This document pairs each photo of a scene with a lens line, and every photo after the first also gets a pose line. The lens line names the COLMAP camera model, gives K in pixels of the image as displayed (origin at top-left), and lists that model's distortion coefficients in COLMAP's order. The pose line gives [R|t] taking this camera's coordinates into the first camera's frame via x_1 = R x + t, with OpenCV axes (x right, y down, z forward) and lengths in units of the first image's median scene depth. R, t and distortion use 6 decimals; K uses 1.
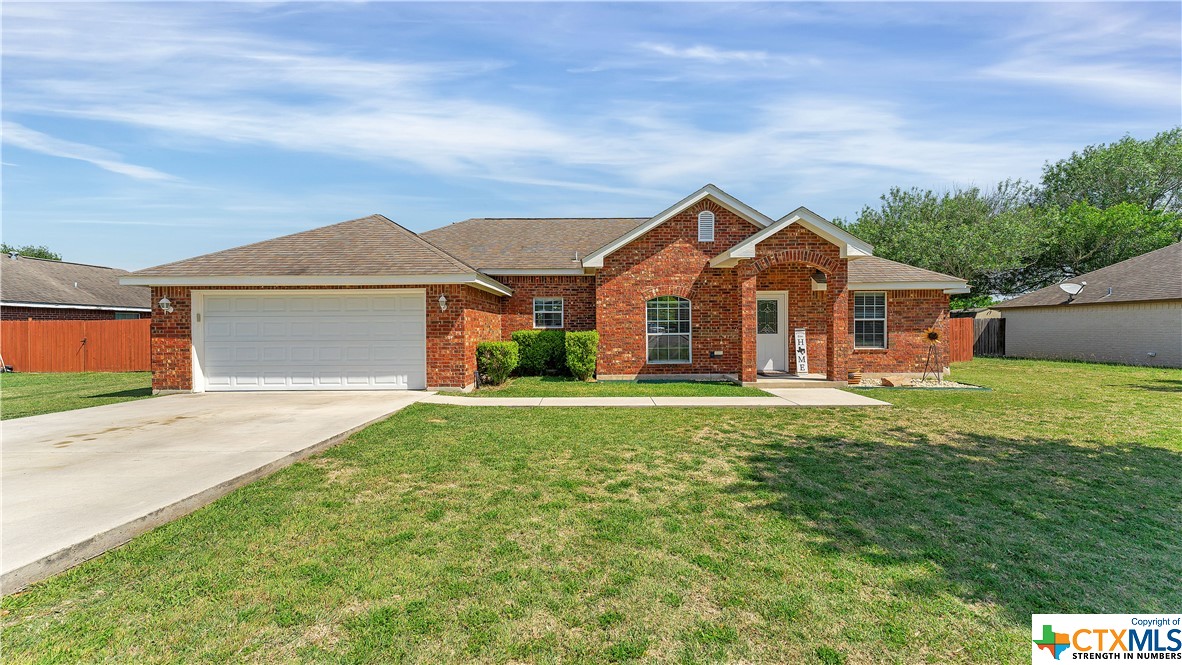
lens RADIAL K [[469.2, 0, 591.0], [0, 469.2, 332.5], [0, 0, 1]] dist [0.000111, -0.000123]
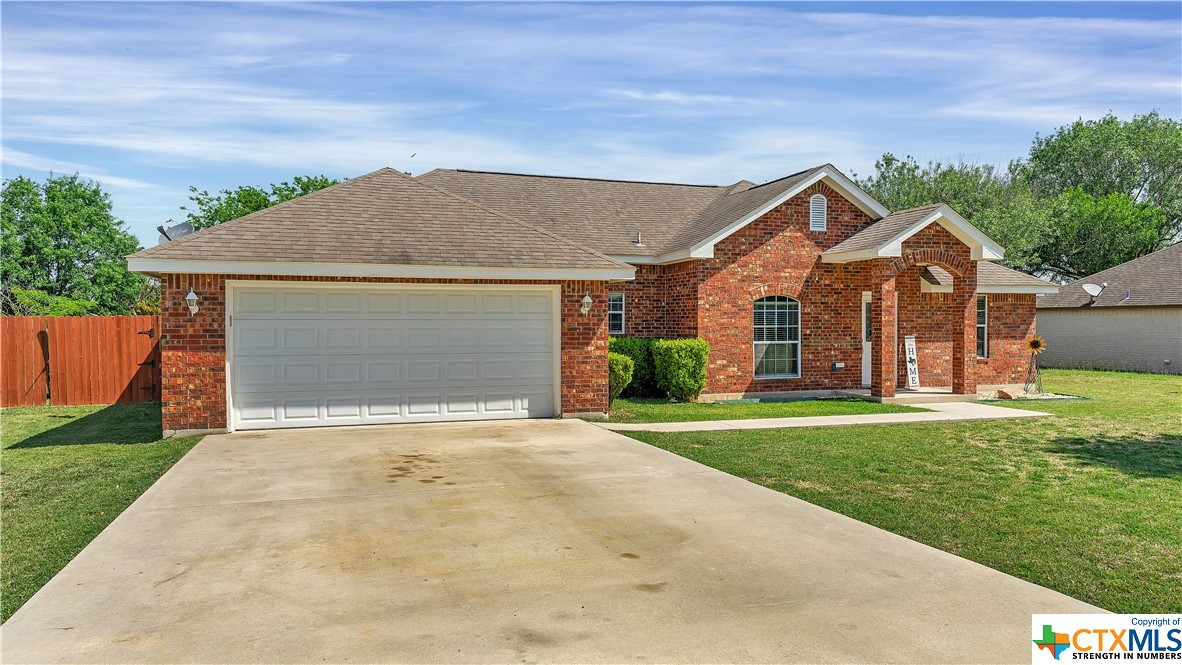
lens RADIAL K [[771.0, 0, 591.0], [0, 771.0, 332.5], [0, 0, 1]] dist [-0.002632, -0.000781]
pose [[0.949768, 0.002158, 0.312947, -0.565283], [-0.002335, 0.999997, 0.000190, -0.013333], [-0.312946, -0.000911, 0.949770, -0.172846]]
